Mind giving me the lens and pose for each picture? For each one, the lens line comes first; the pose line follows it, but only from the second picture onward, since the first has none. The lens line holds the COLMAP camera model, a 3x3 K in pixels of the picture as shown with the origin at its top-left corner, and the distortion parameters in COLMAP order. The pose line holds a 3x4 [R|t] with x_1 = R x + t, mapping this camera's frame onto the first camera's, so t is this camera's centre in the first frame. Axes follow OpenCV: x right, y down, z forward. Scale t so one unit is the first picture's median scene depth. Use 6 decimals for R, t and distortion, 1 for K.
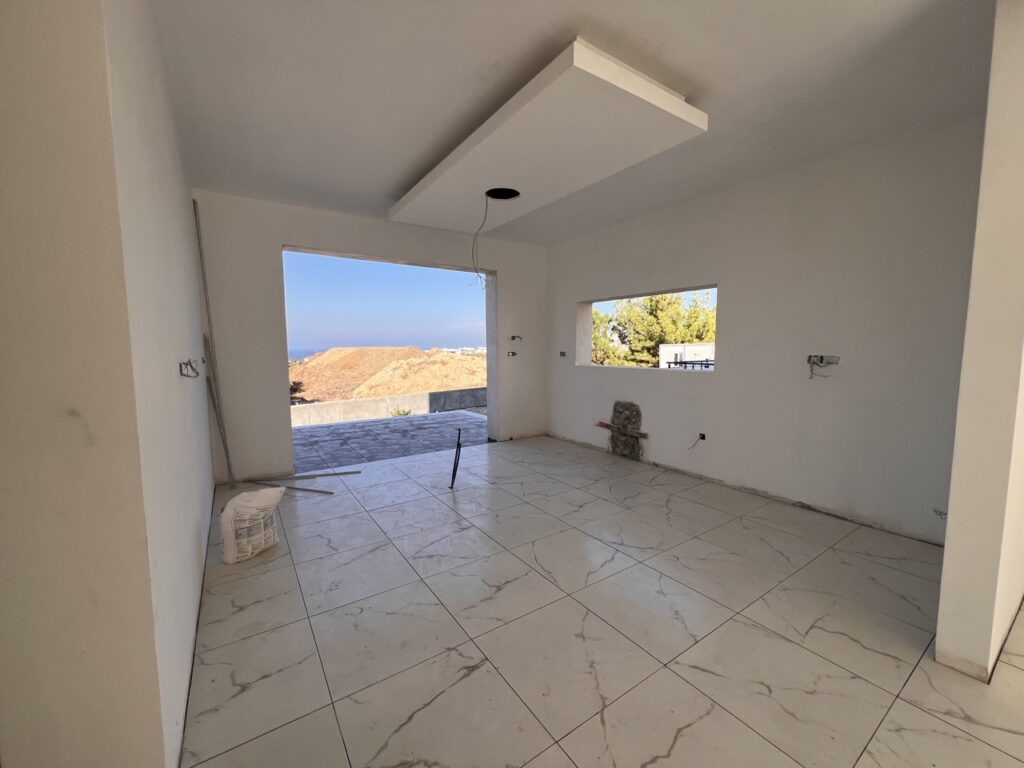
lens RADIAL K [[409.3, 0, 510.6], [0, 409.3, 383.0], [0, 0, 1]] dist [-0.000647, 0.000028]
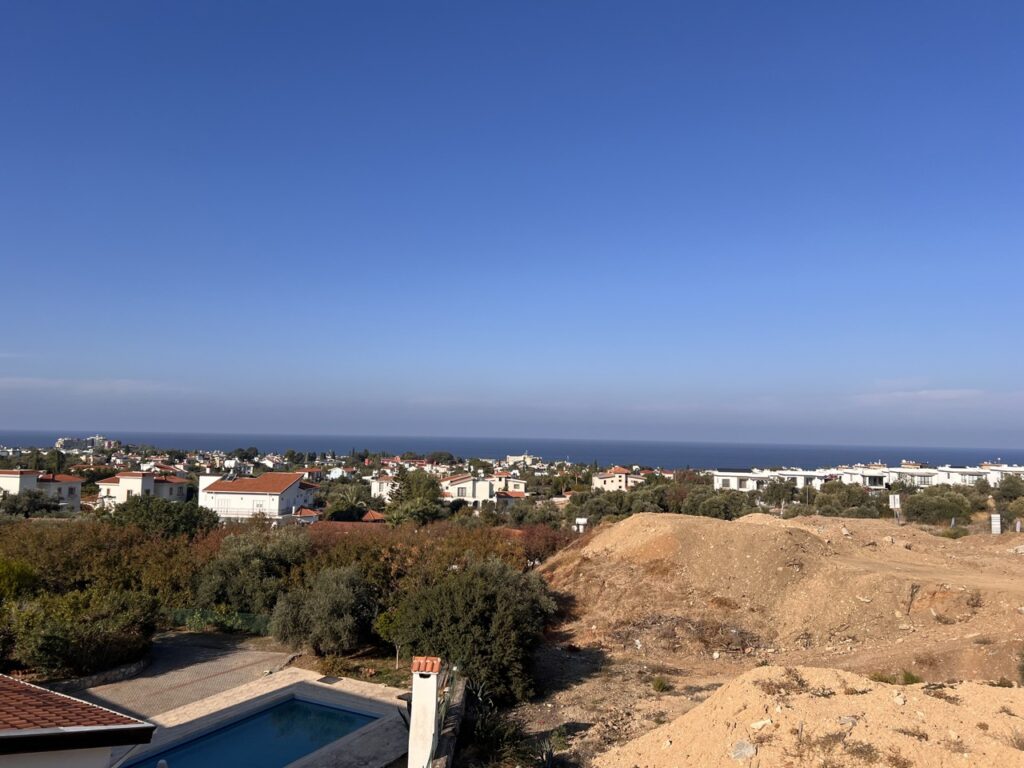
lens RADIAL K [[765.3, 0, 512.0], [0, 765.3, 384.0], [0, 0, 1]] dist [0.063611, -0.073138]
pose [[0.838570, -0.014861, -0.544591, -0.220393], [-0.071864, 0.987875, -0.137614, -0.797108], [0.540033, 0.154535, 0.827335, 0.612004]]
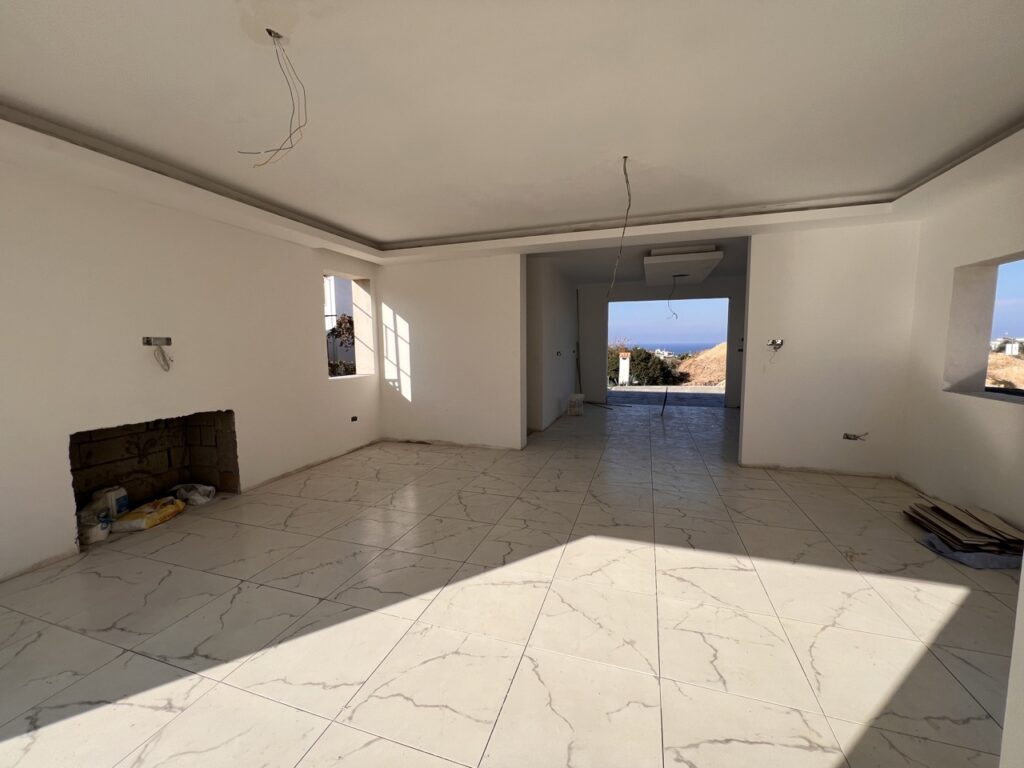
lens RADIAL K [[409.3, 0, 510.6], [0, 409.3, 383.0], [0, 0, 1]] dist [-0.000647, 0.000028]
pose [[0.609324, 0.074091, -0.789452, 0.467053], [-0.062395, 0.997018, 0.045412, 0.022587], [0.790463, 0.021587, 0.612130, -0.397408]]
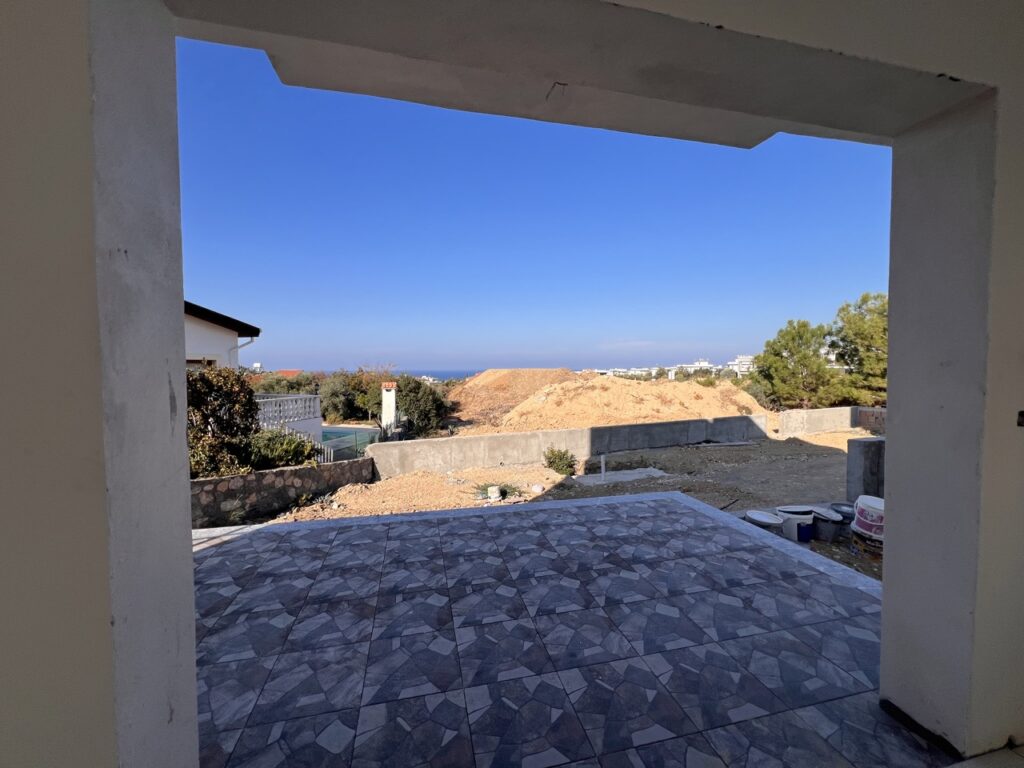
lens RADIAL K [[409.3, 0, 510.6], [0, 409.3, 383.0], [0, 0, 1]] dist [-0.000647, 0.000028]
pose [[0.935647, 0.013522, -0.352677, -0.145983], [-0.031441, 0.998486, -0.045129, -0.049450], [0.351533, 0.053313, 0.934656, 0.447469]]
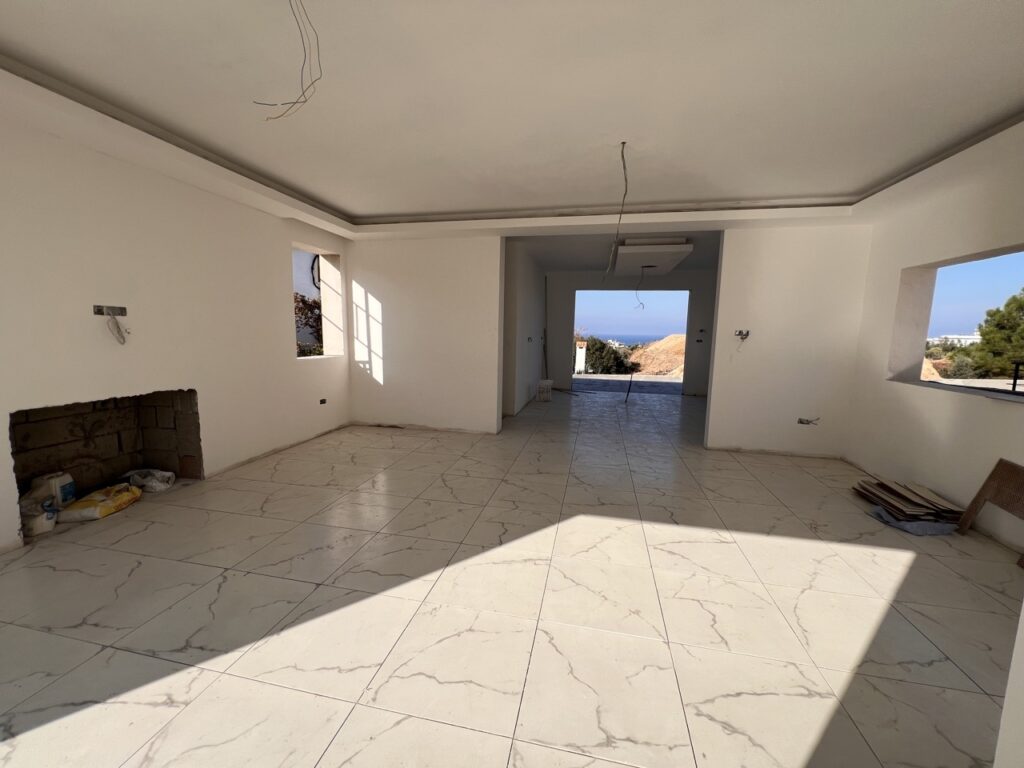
lens RADIAL K [[409.3, 0, 510.6], [0, 409.3, 383.0], [0, 0, 1]] dist [-0.000647, 0.000028]
pose [[0.691371, 0.107996, -0.714383, 0.443292], [-0.084903, 0.994059, 0.068108, 0.030256], [0.717494, 0.013566, 0.696433, -0.423407]]
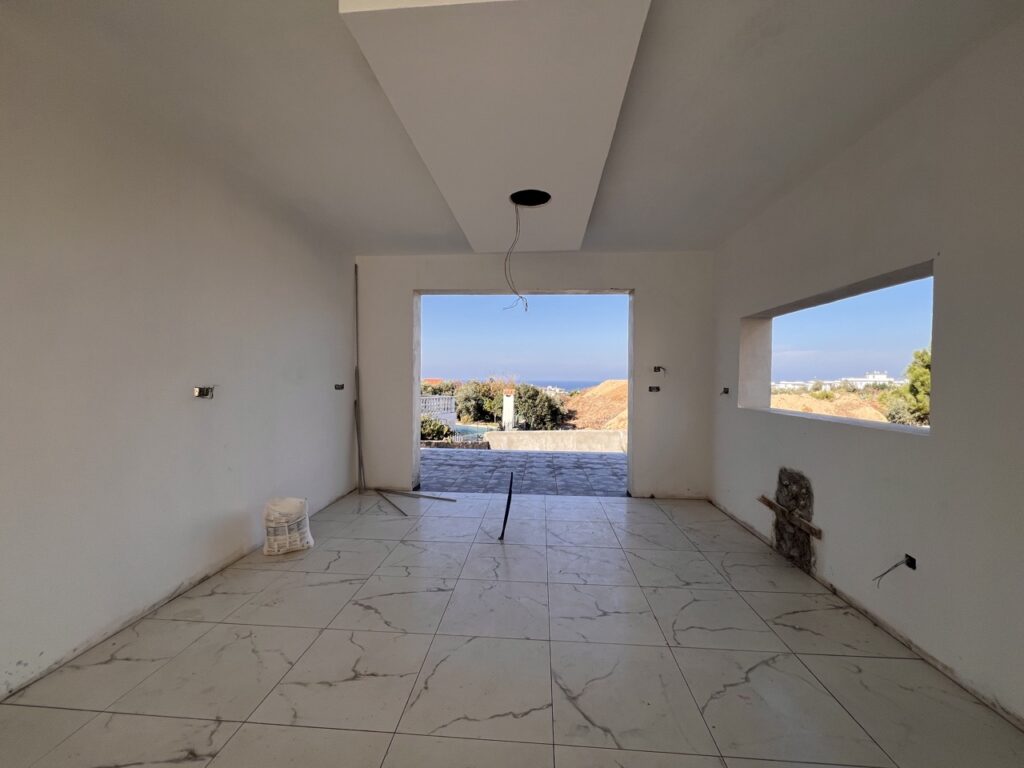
lens RADIAL K [[409.3, 0, 510.6], [0, 409.3, 383.0], [0, 0, 1]] dist [-0.000647, 0.000028]
pose [[0.784801, 0.016971, -0.619516, 0.191039], [-0.066216, 0.996199, -0.056592, -0.013083], [0.616201, 0.085435, 0.782942, 0.139794]]
